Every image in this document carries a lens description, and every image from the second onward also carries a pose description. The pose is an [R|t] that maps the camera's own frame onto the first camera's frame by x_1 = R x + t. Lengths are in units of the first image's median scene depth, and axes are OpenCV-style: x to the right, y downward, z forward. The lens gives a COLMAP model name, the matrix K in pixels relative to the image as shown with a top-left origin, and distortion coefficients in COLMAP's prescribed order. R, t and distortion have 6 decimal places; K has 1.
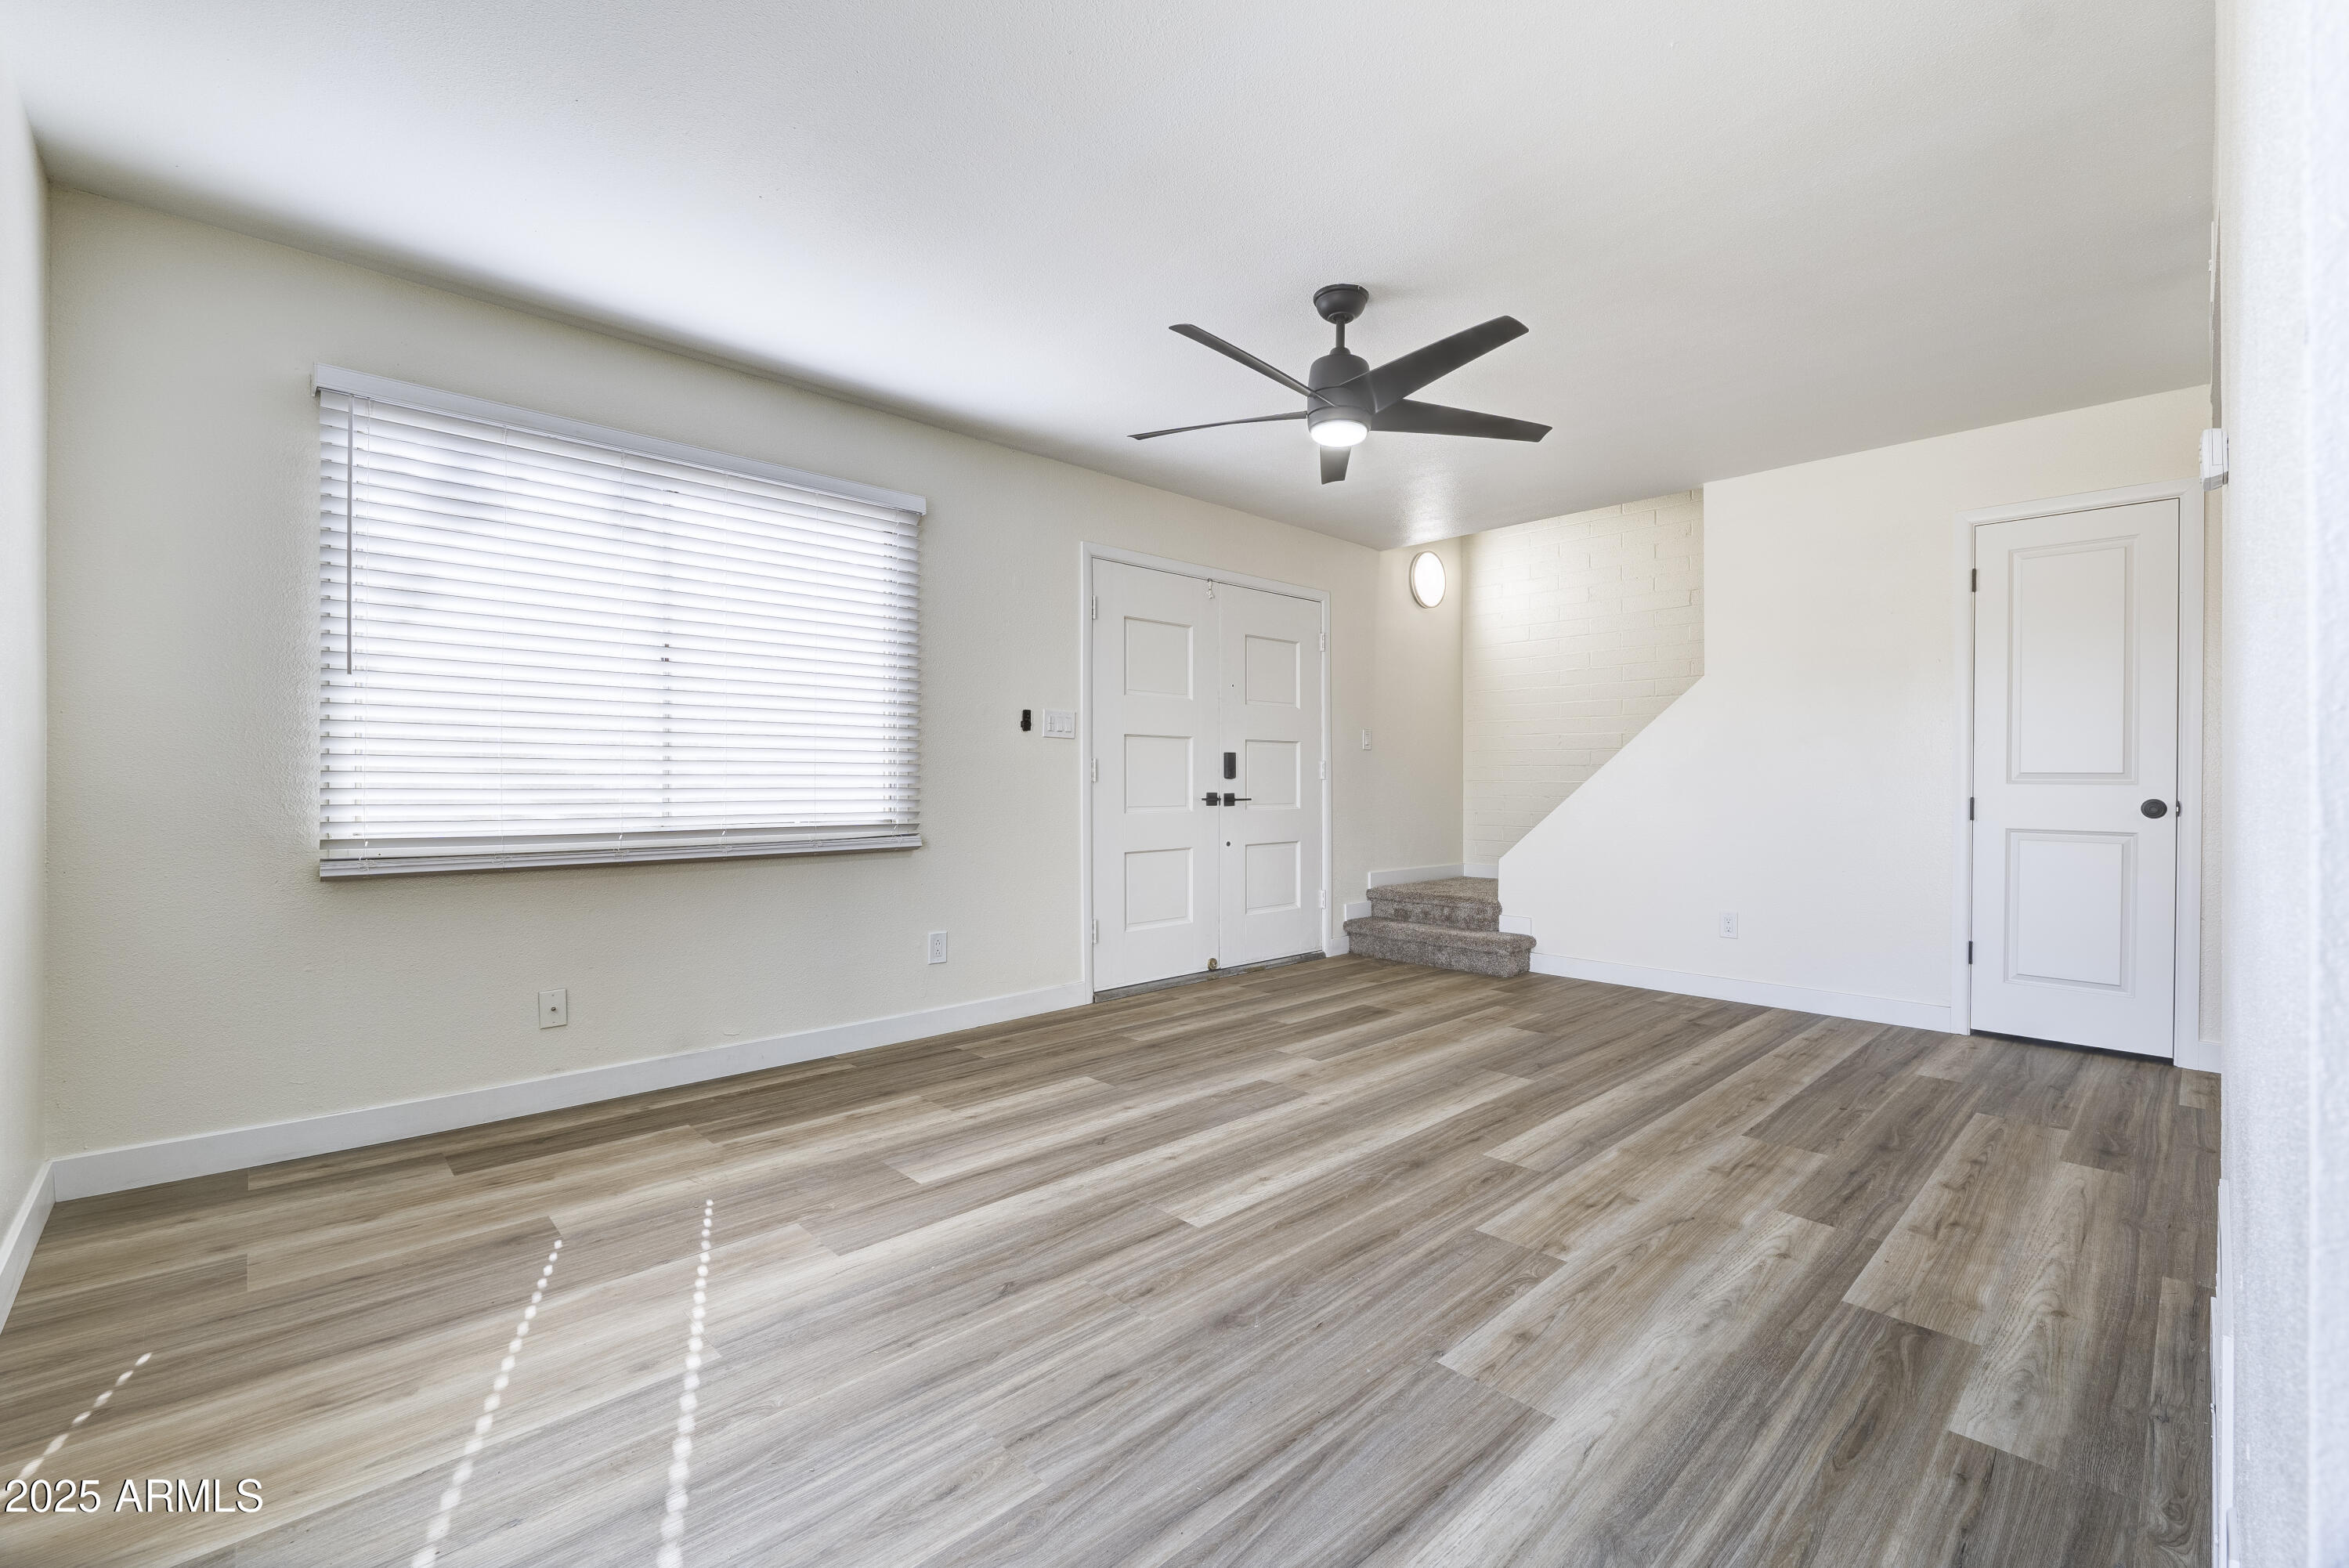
lens RADIAL K [[1006.1, 0, 1274.4], [0, 1006.1, 789.0], [0, 0, 1]] dist [-0.013563, 0.001047]
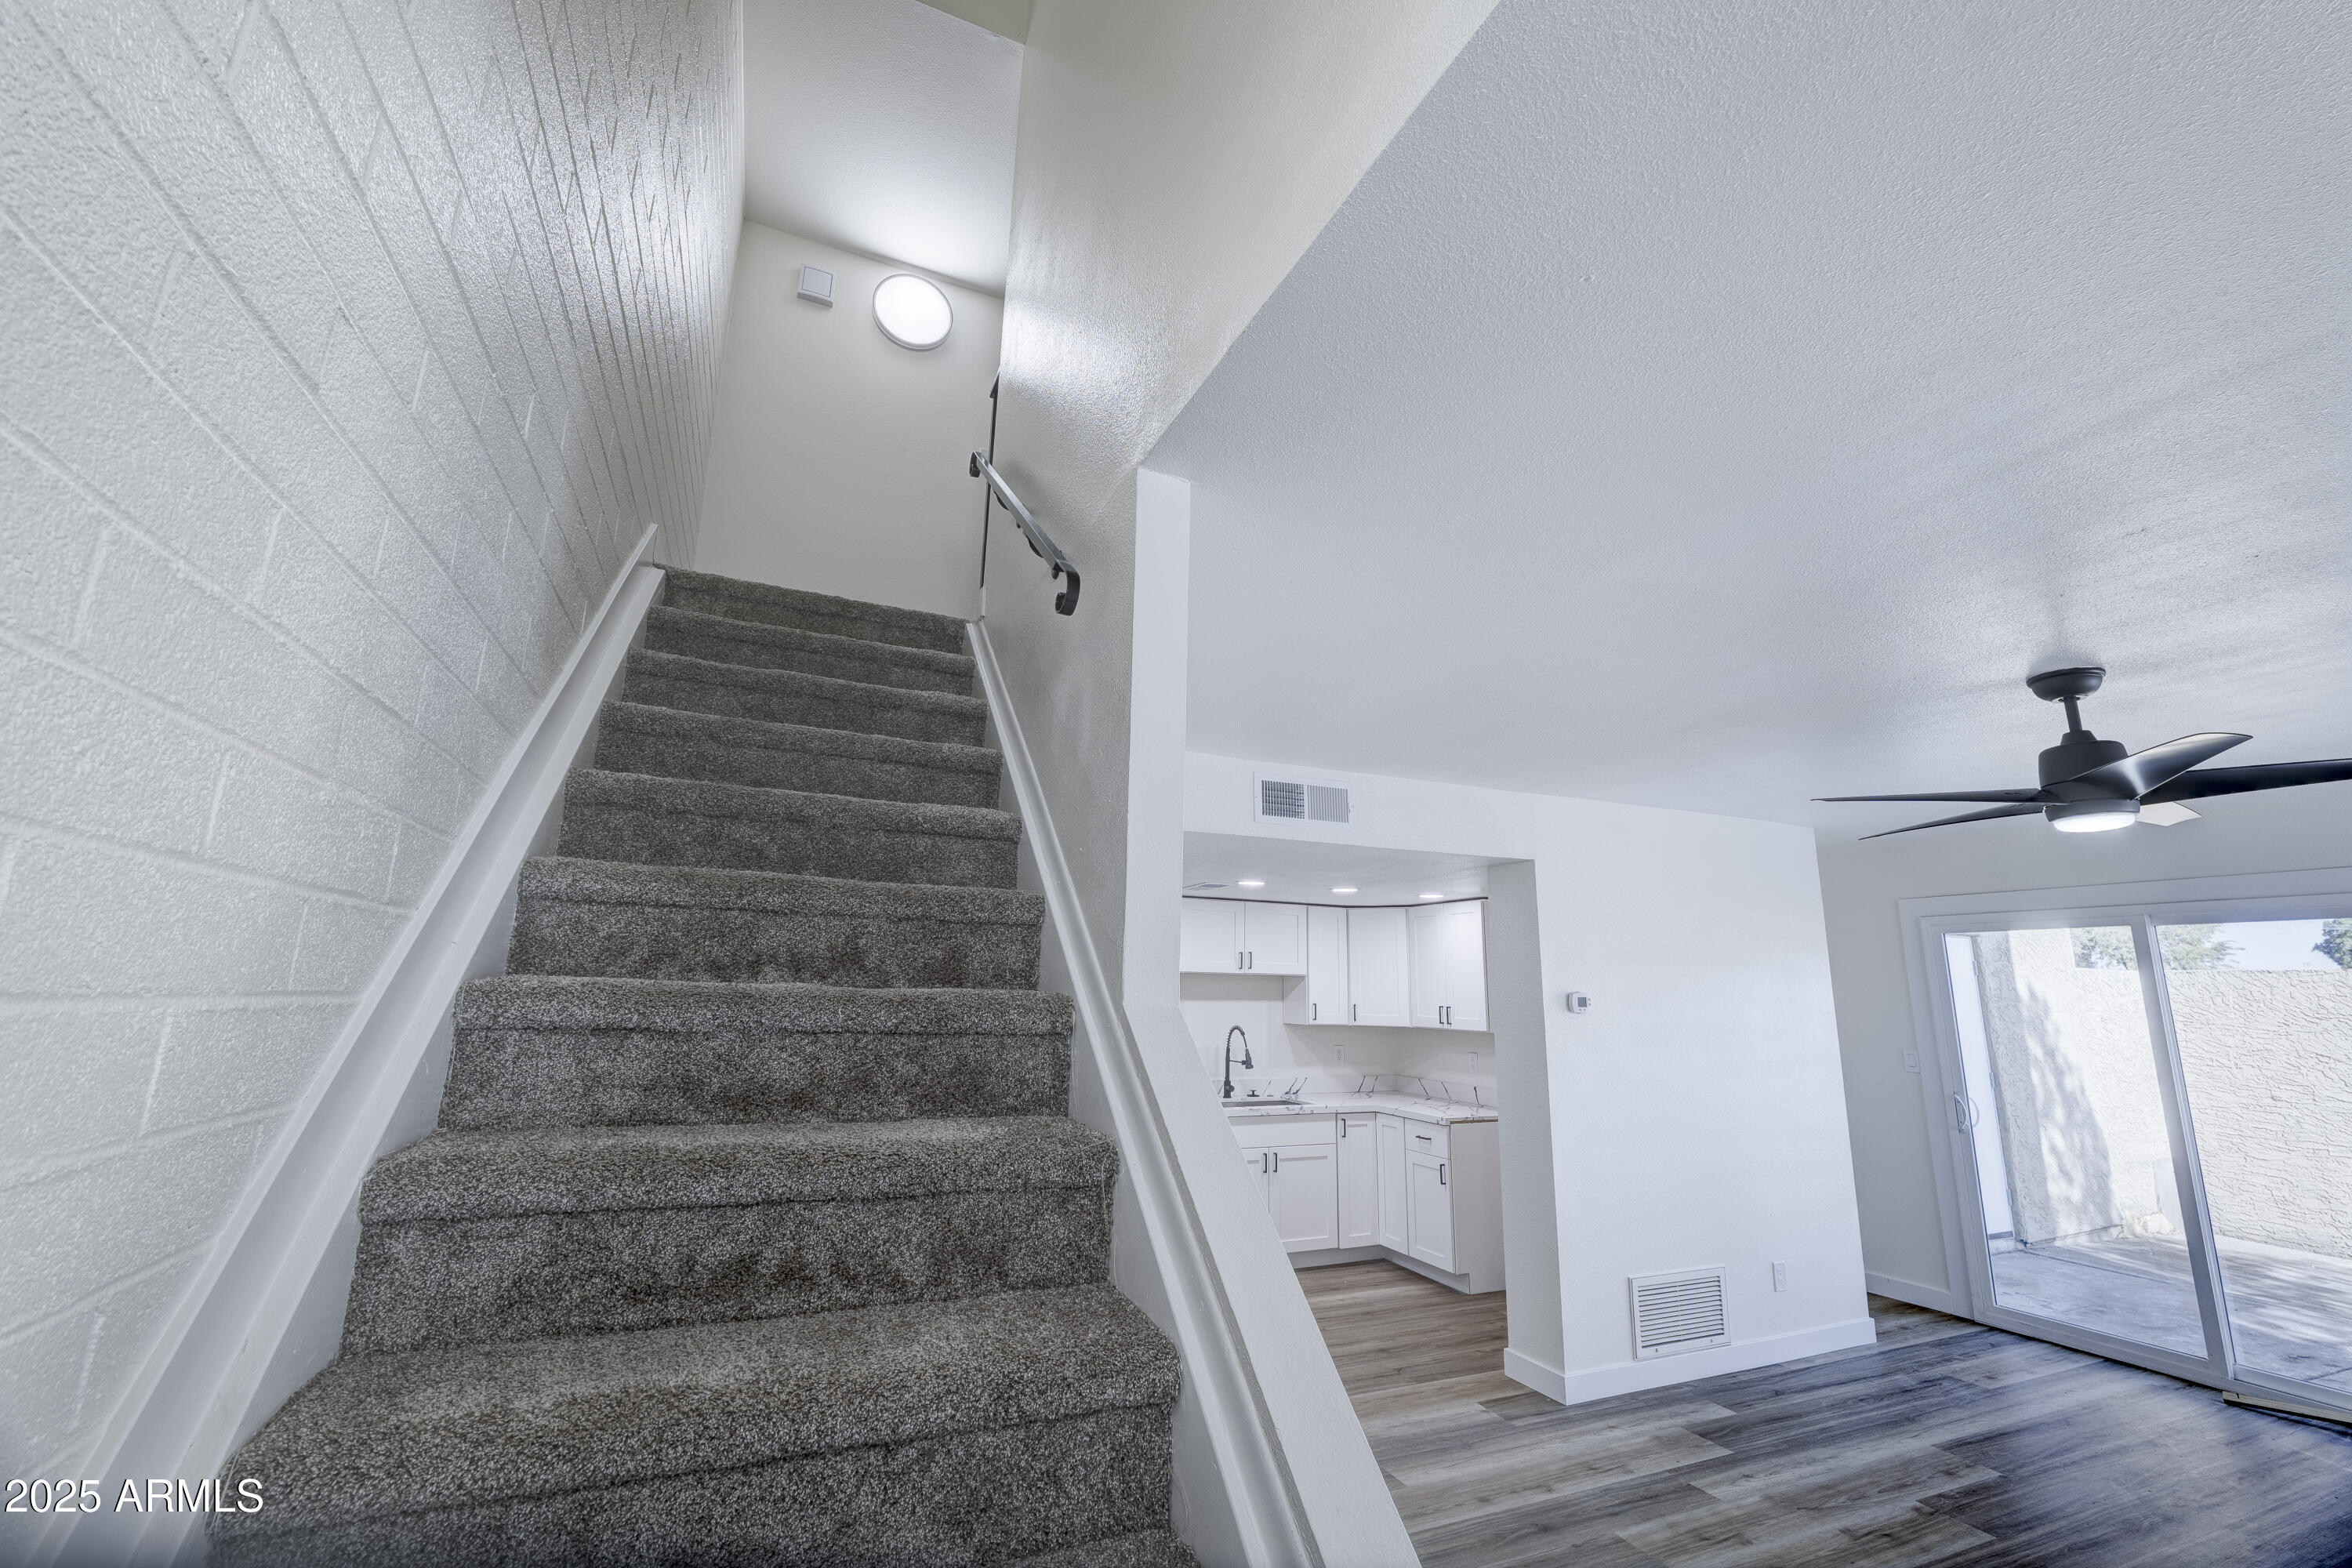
lens RADIAL K [[967.3, 0, 1174.9], [0, 967.3, 778.3], [0, 0, 1]] dist [-0.014514, 0.001753]
pose [[-0.915235, 0.065963, 0.397484, 0.524317], [-0.017849, 0.978902, -0.203549, -0.225355], [-0.402524, -0.193390, -0.894748, 2.305239]]
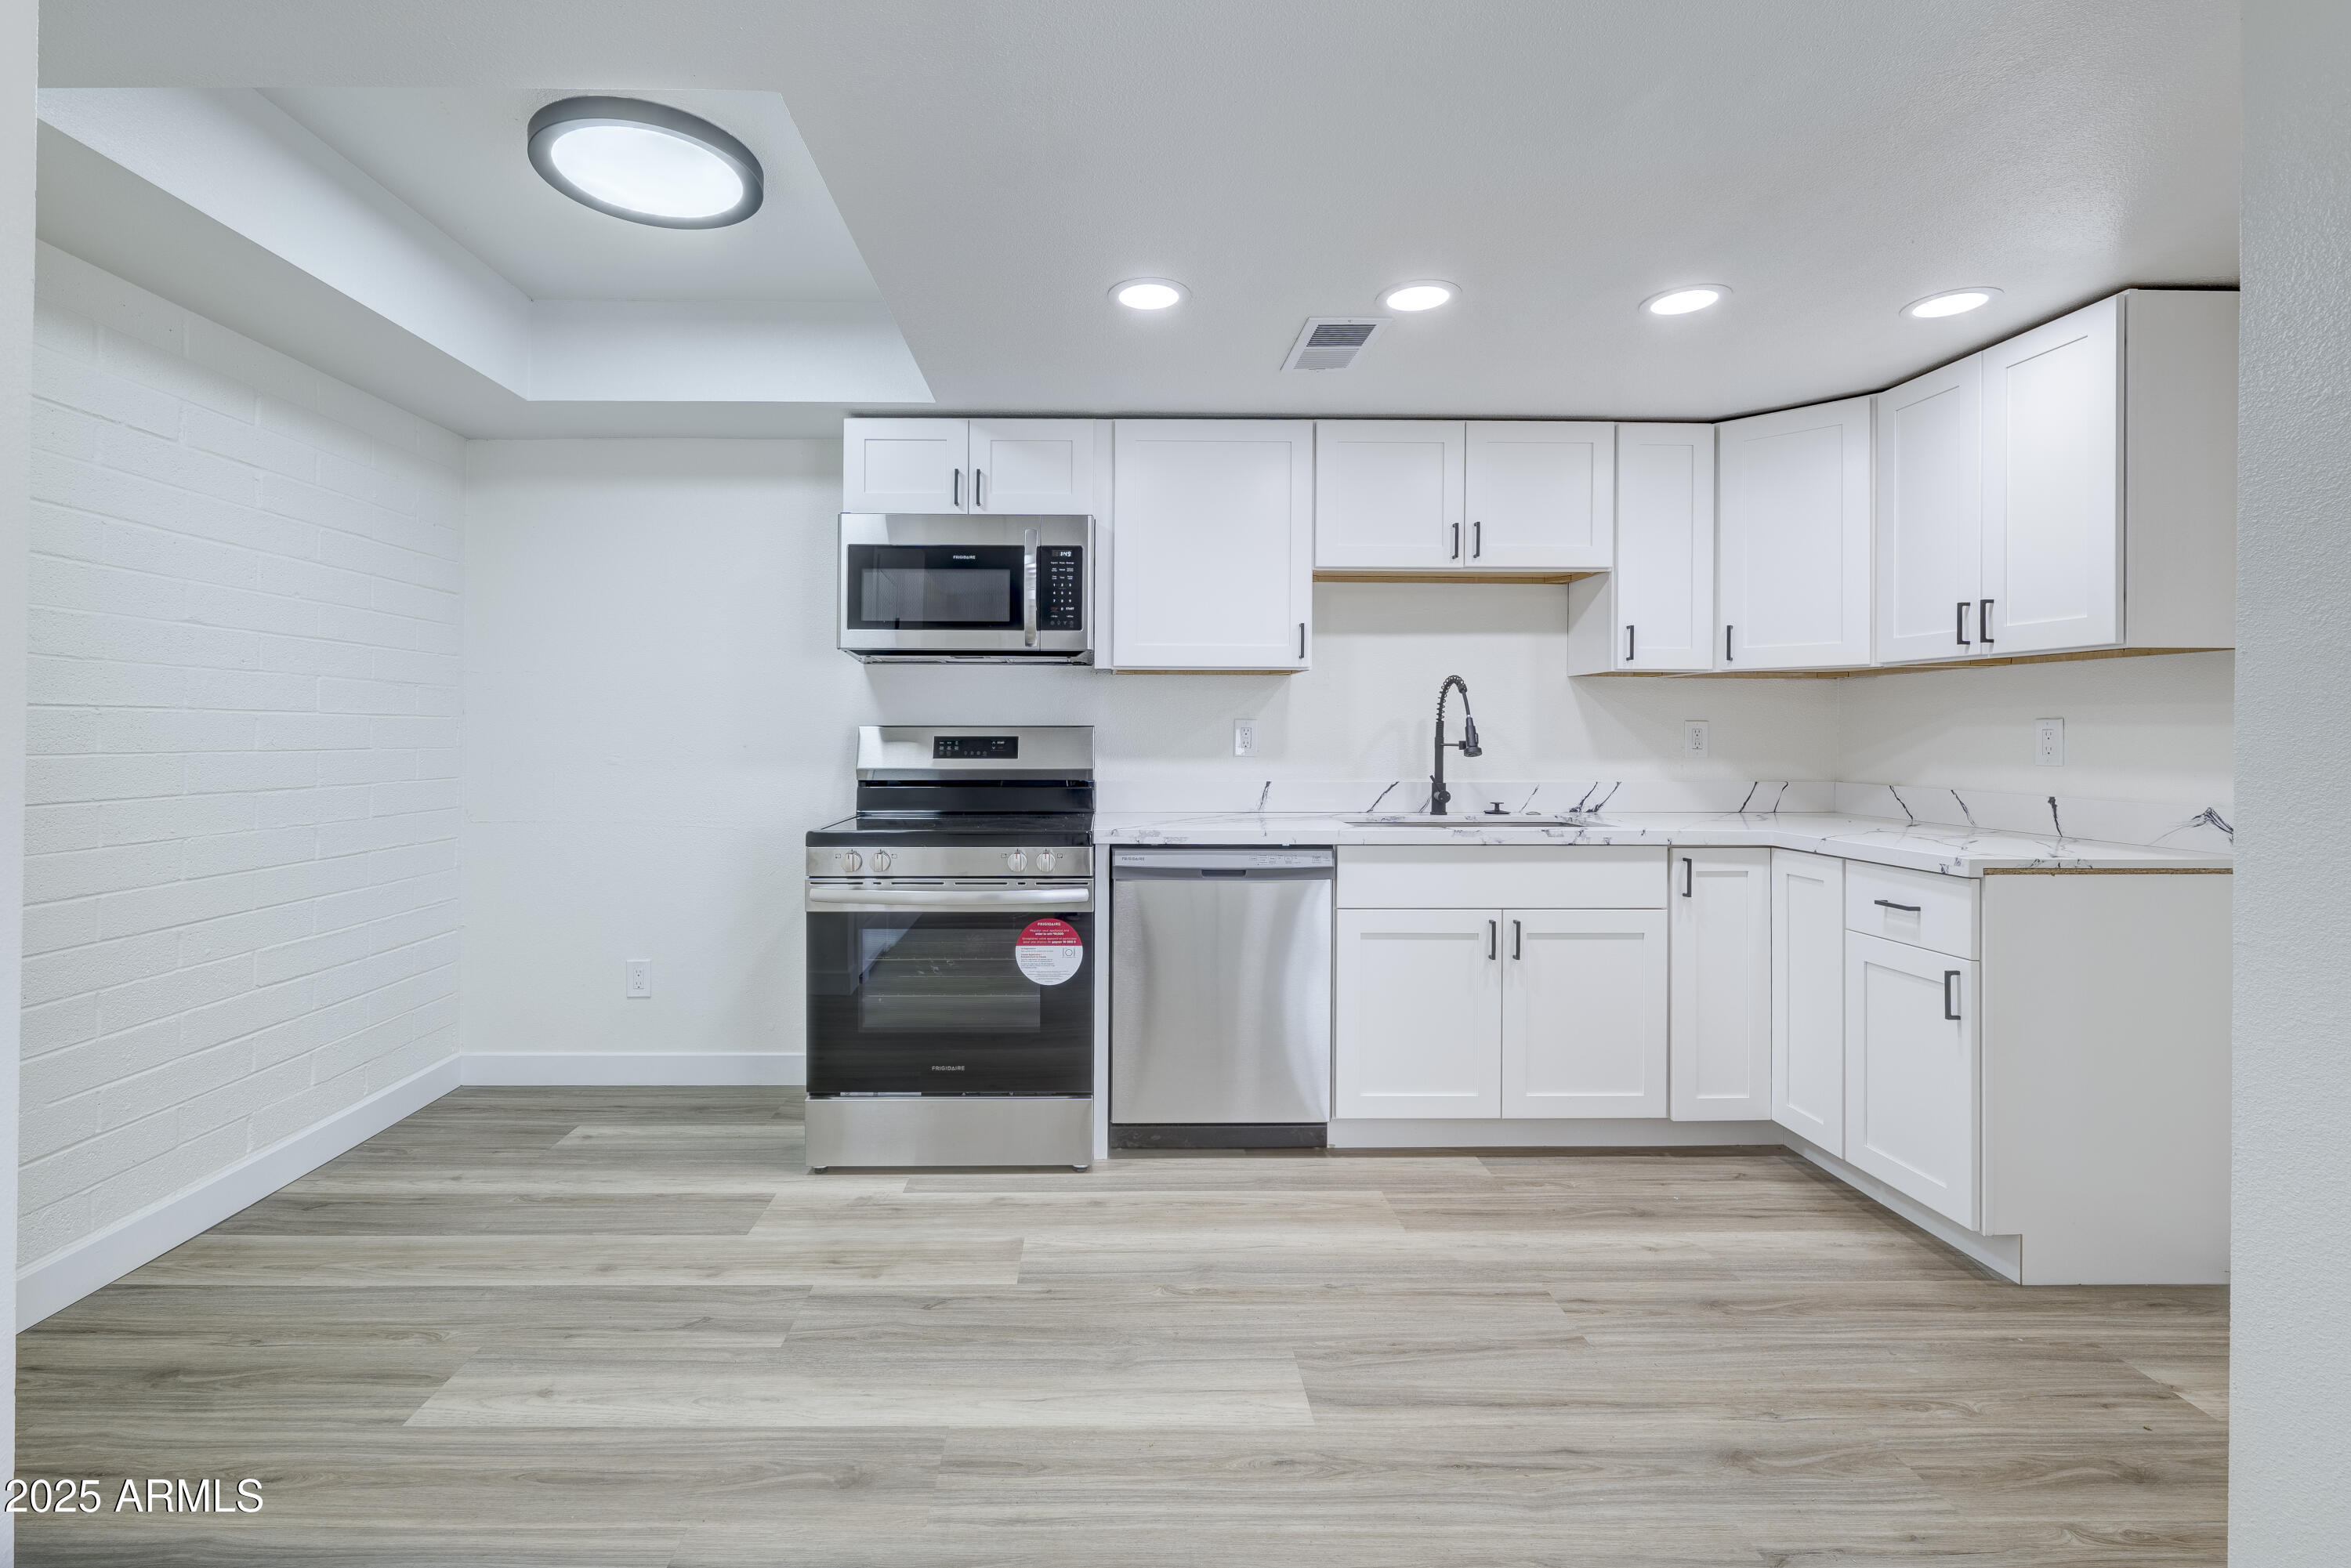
lens RADIAL K [[1024.7, 0, 1128.5], [0, 1024.7, 742.5], [0, 0, 1]] dist [-0.004824, -0.000613]
pose [[-0.685559, -0.007402, 0.727979, 0.715920], [0.000359, 0.999945, 0.010505, -0.057885], [-0.728017, 0.007463, -0.685518, 1.221775]]
